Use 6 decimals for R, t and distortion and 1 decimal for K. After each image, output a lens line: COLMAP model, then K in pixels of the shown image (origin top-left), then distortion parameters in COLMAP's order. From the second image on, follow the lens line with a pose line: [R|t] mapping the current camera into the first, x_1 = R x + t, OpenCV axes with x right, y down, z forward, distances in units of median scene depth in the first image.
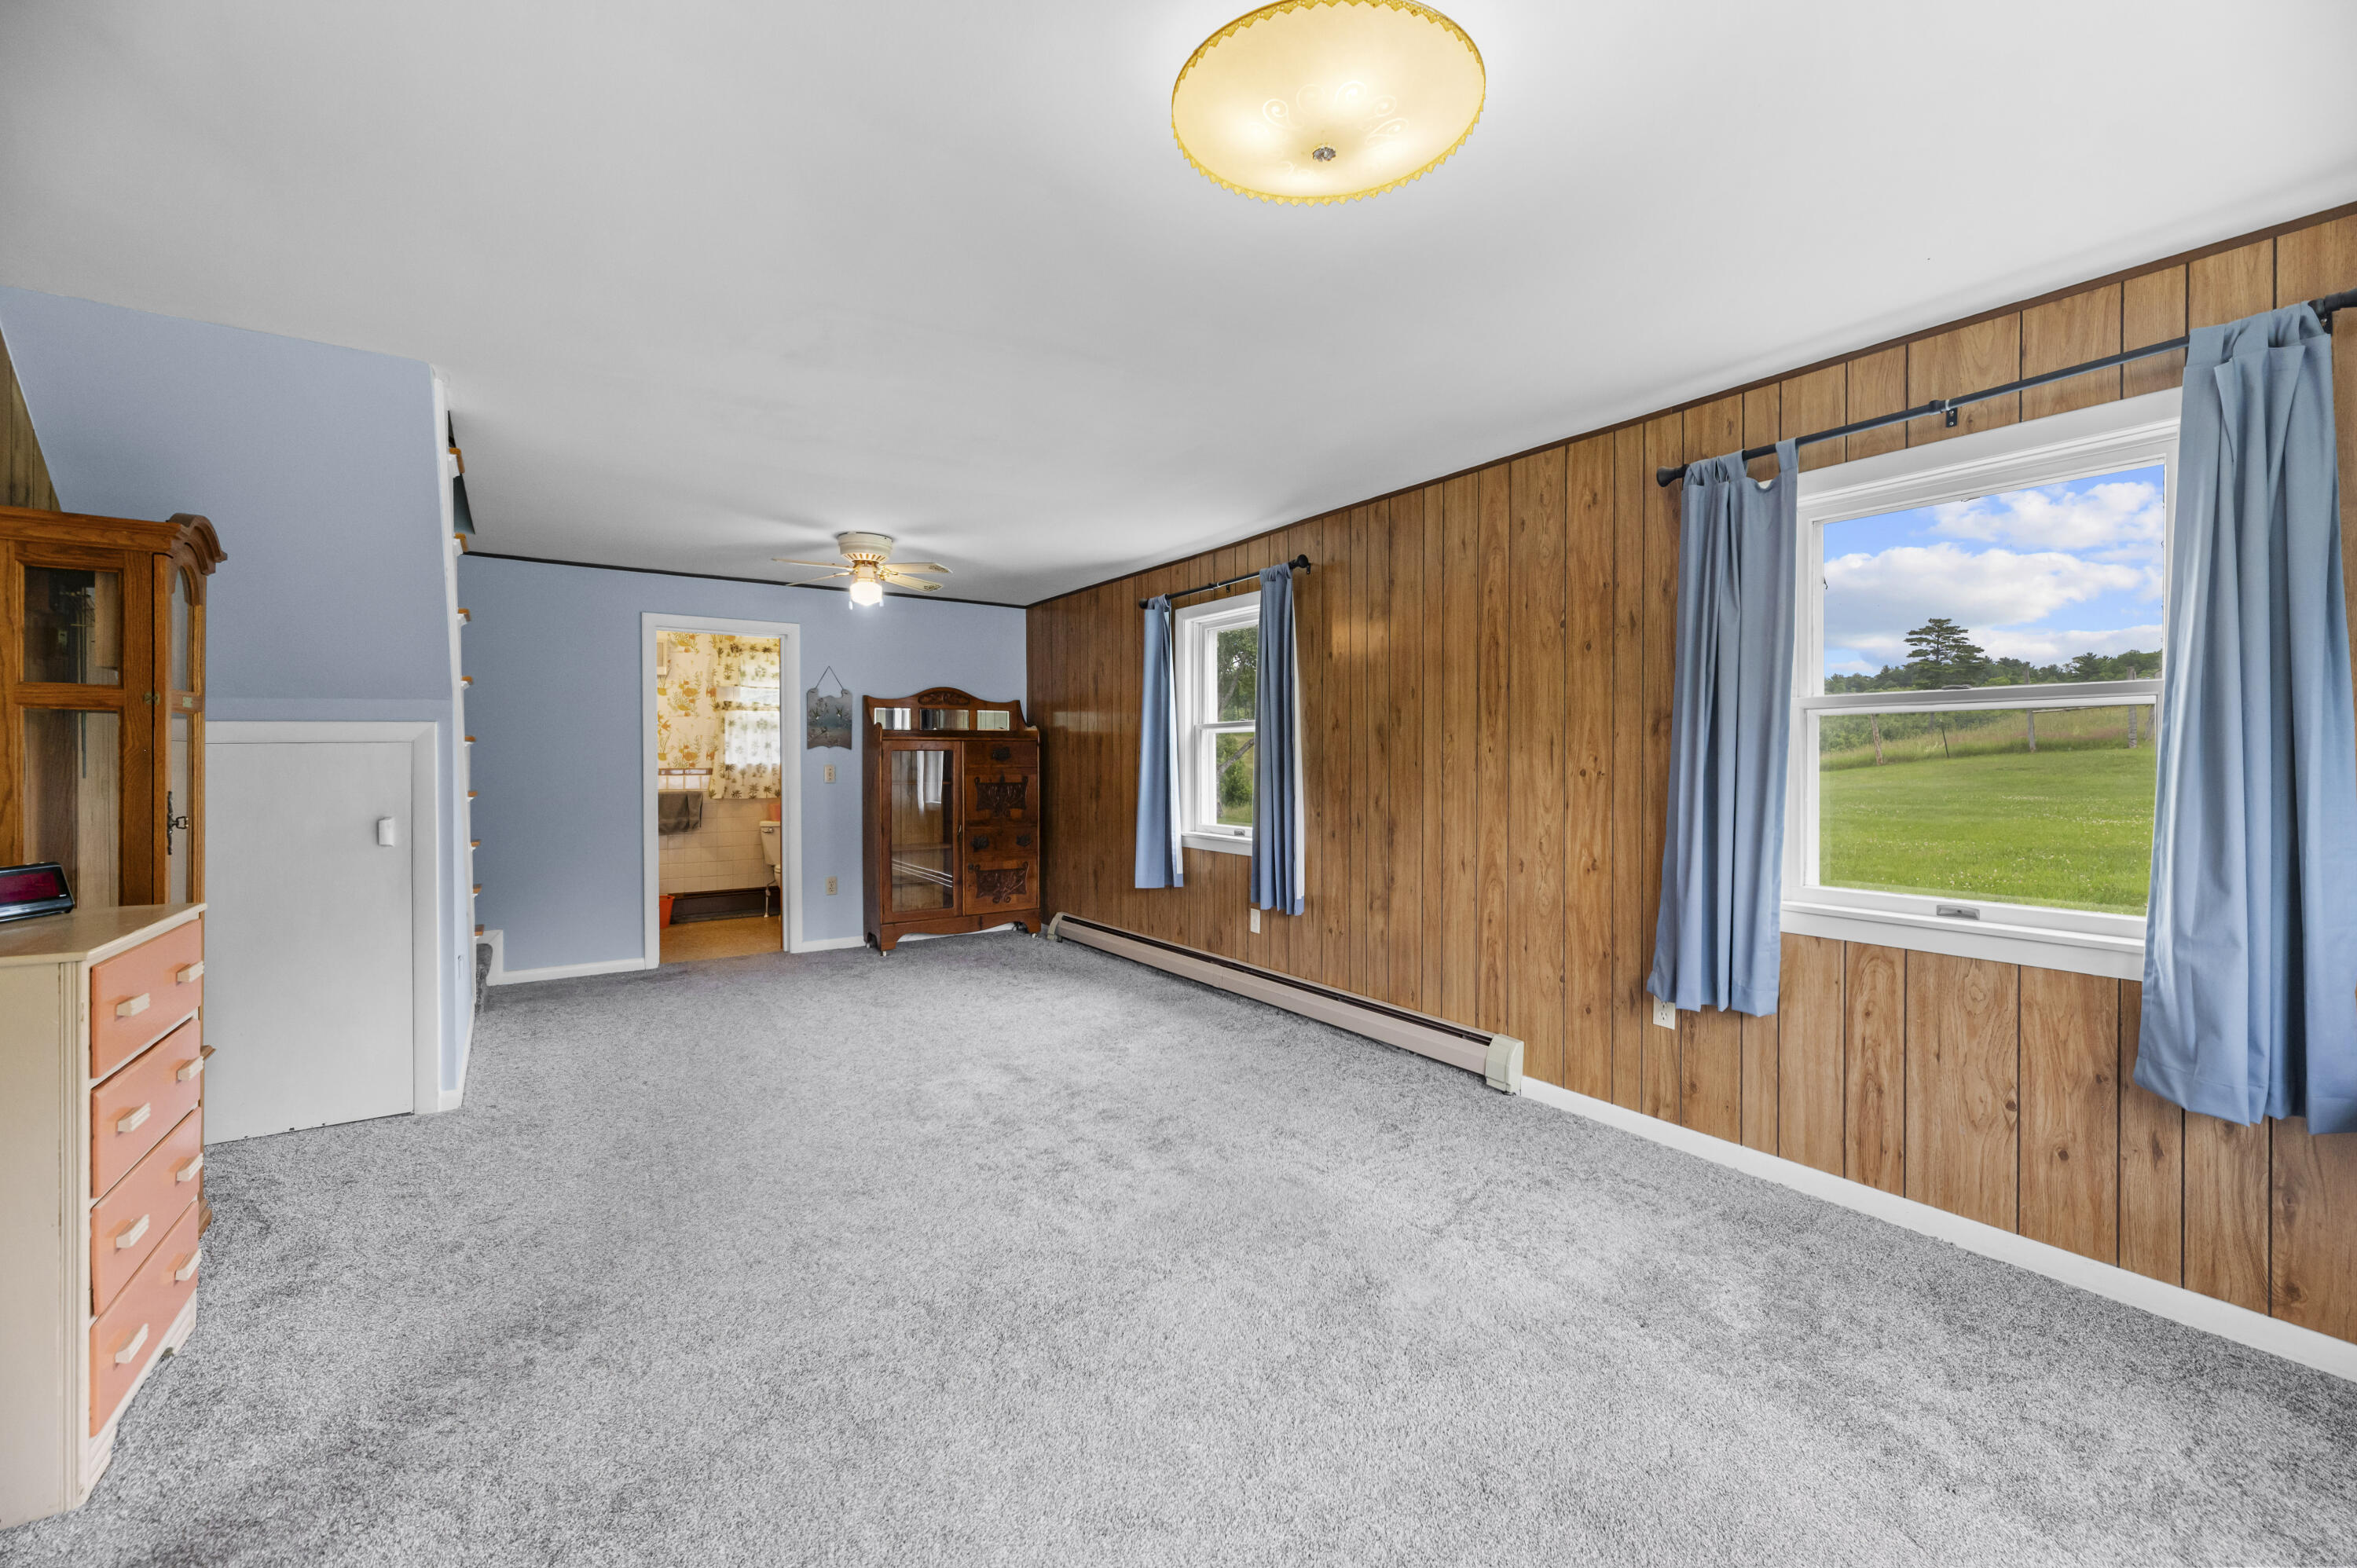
lens RADIAL K [[956.7, 0, 1161.0], [0, 956.7, 761.4], [0, 0, 1]] dist [0.000434, -0.000327]
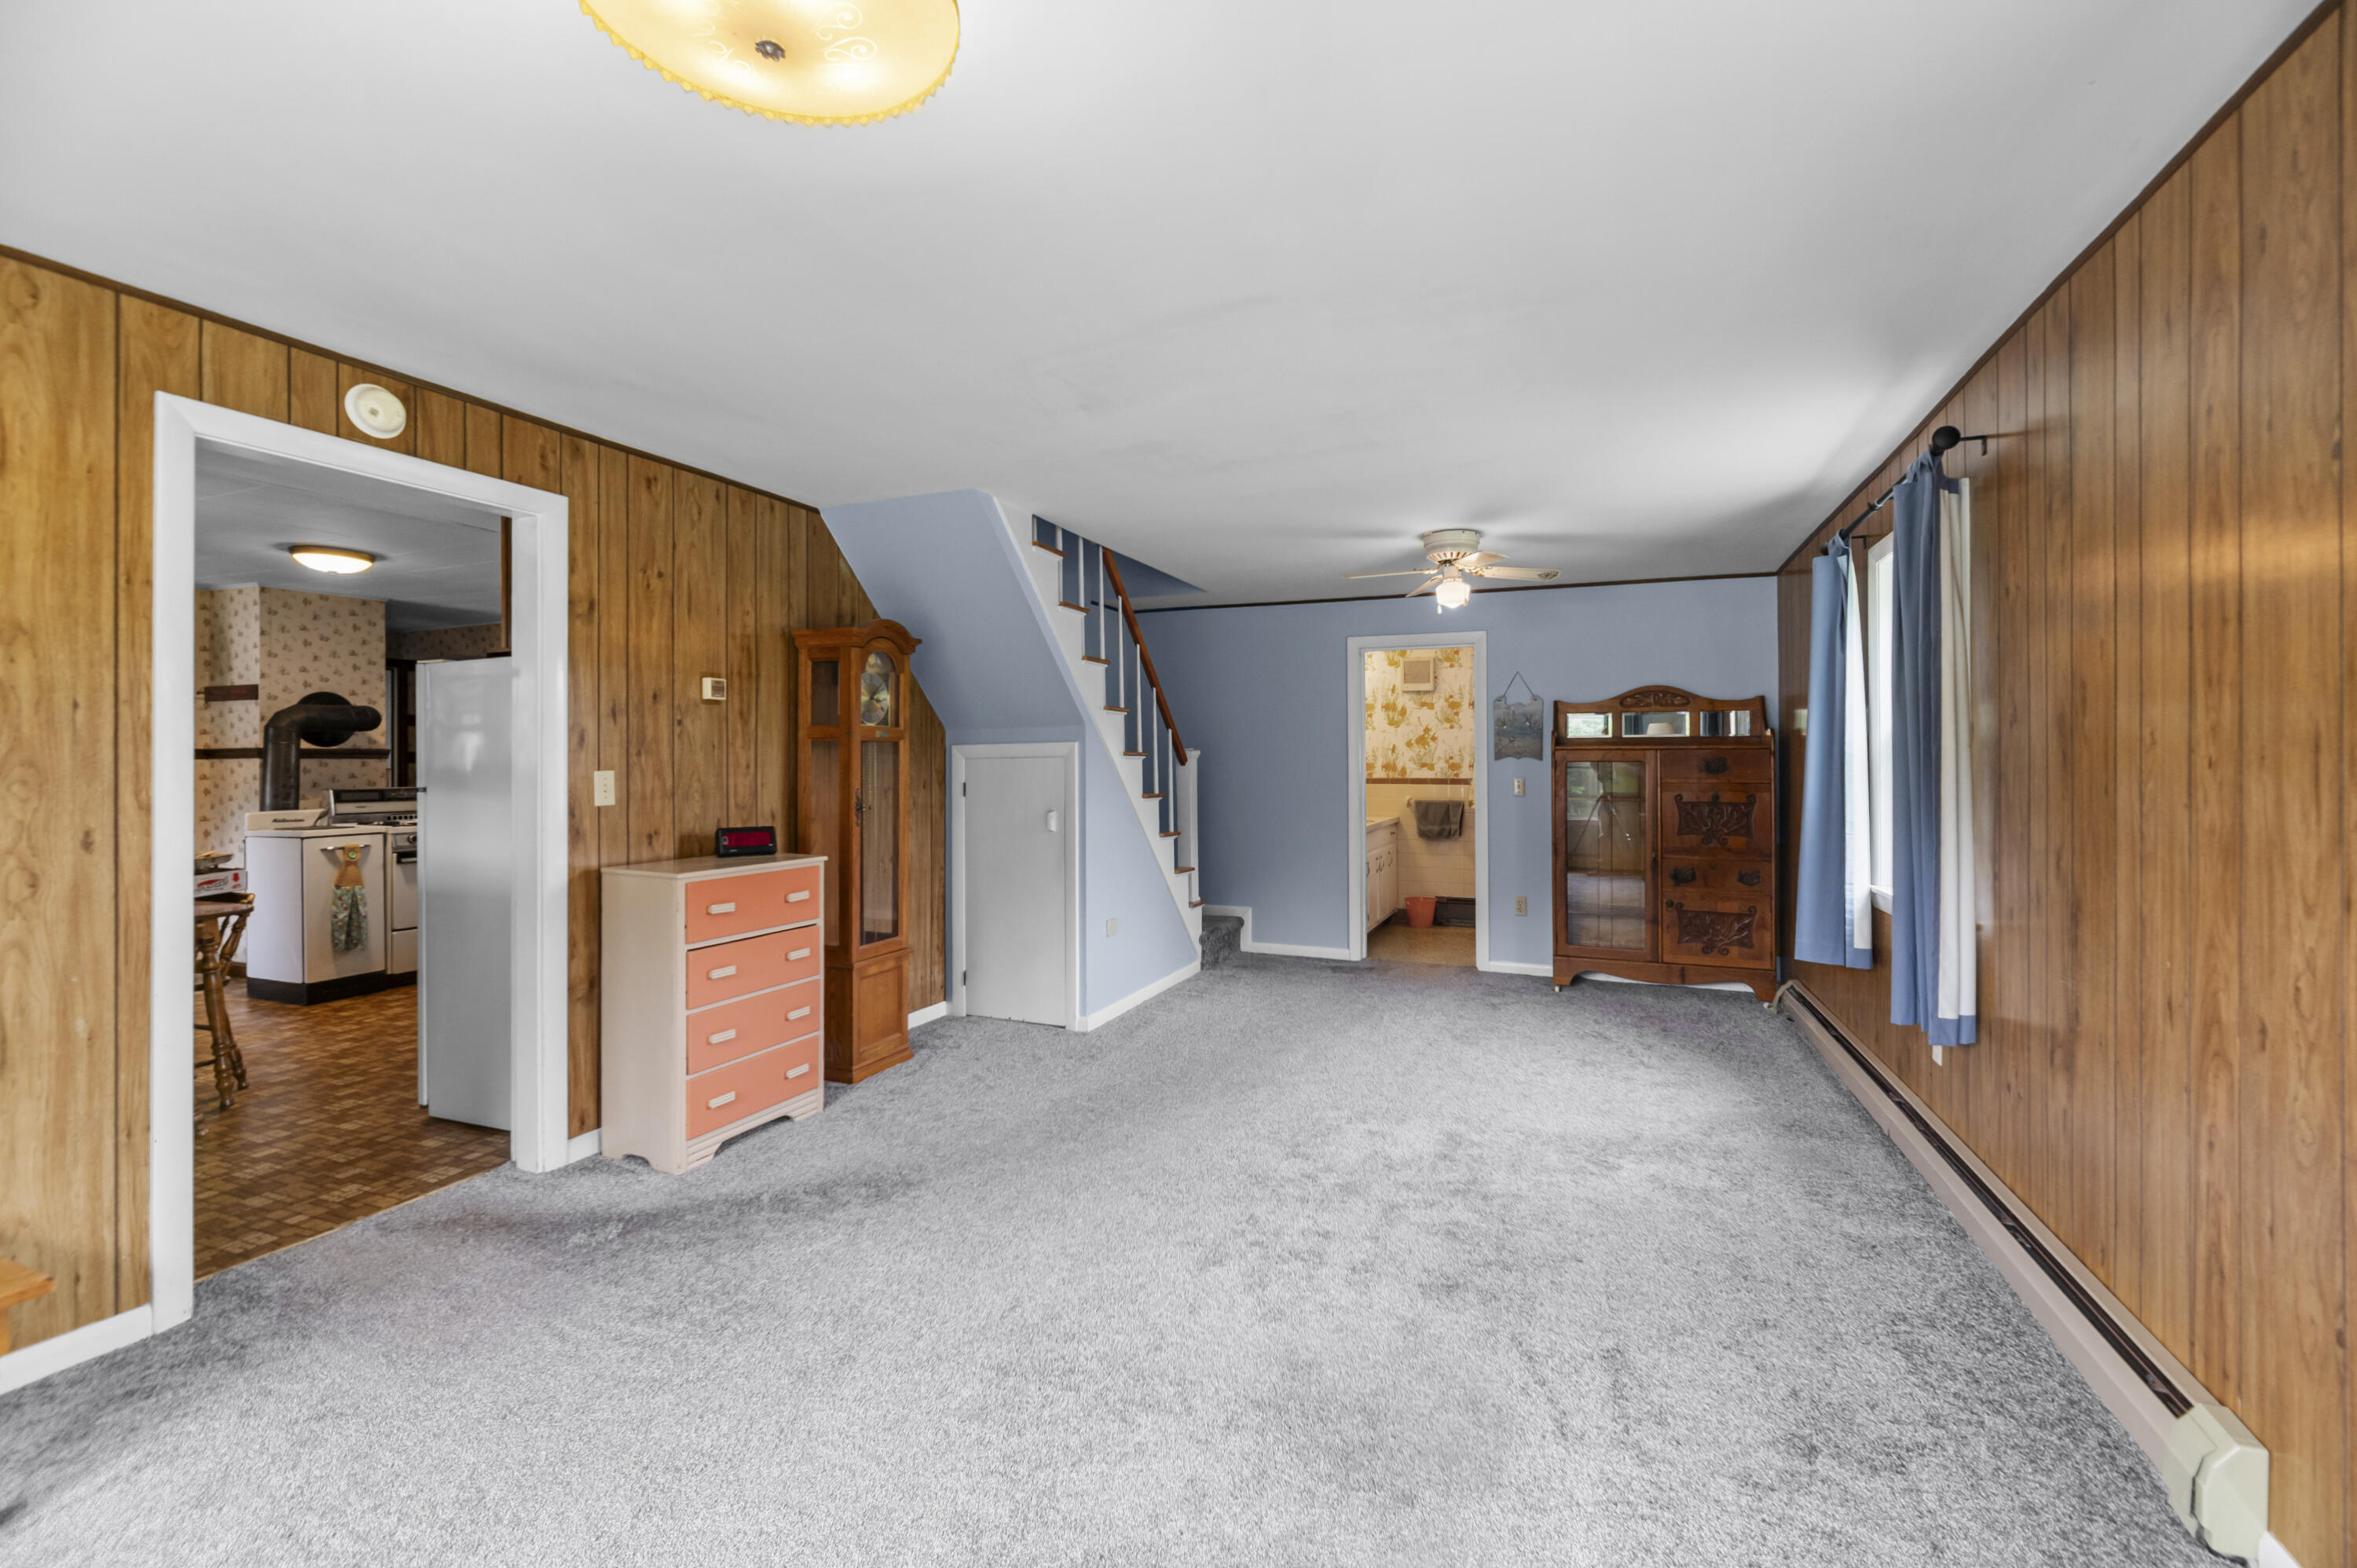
lens RADIAL K [[956.7, 0, 1177.4], [0, 956.7, 763.5], [0, 0, 1]] dist [0.000434, -0.000327]
pose [[0.567349, 0.000605, -0.823477, 0.238036], [-0.006347, 0.999973, -0.003638, -0.003912], [0.823453, 0.007290, 0.567338, 0.189070]]
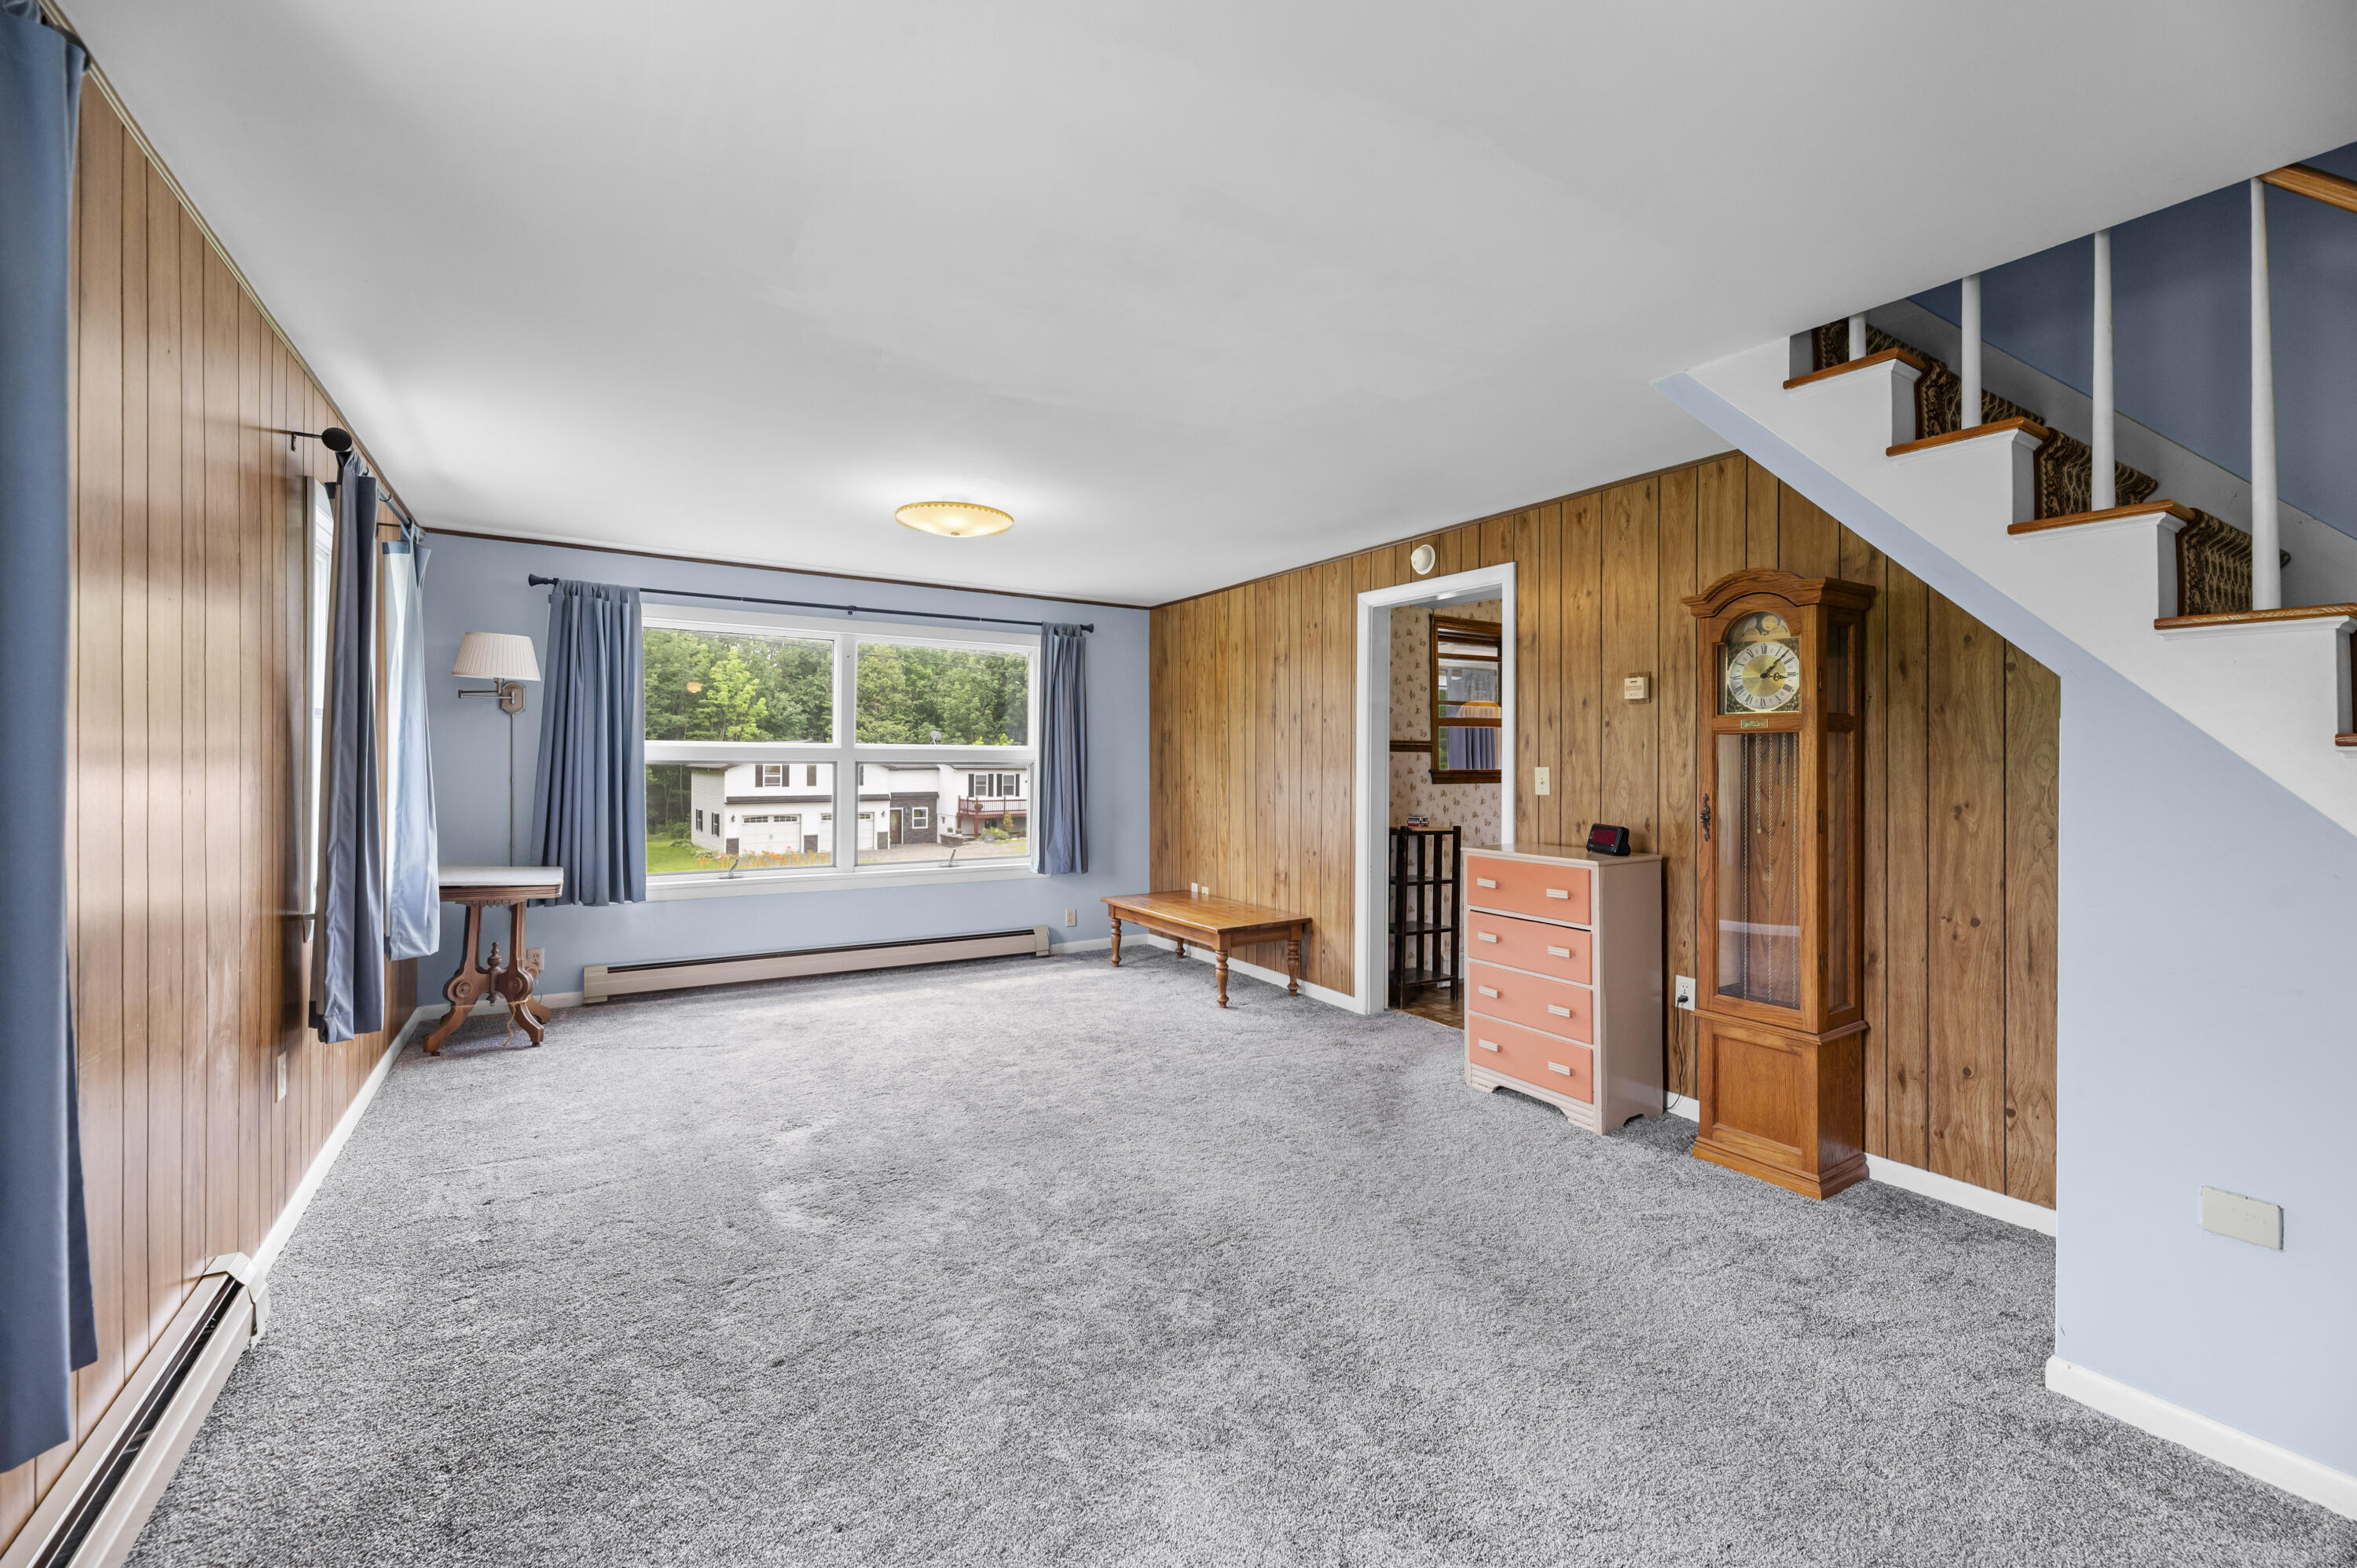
lens RADIAL K [[956.7, 0, 1155.3], [0, 956.7, 754.8], [0, 0, 1]] dist [0.000434, -0.000327]
pose [[-0.999643, -0.005677, 0.026091, -0.093823], [-0.005549, 0.999972, 0.004949, -0.009480], [-0.026118, 0.004803, -0.999647, 0.829601]]
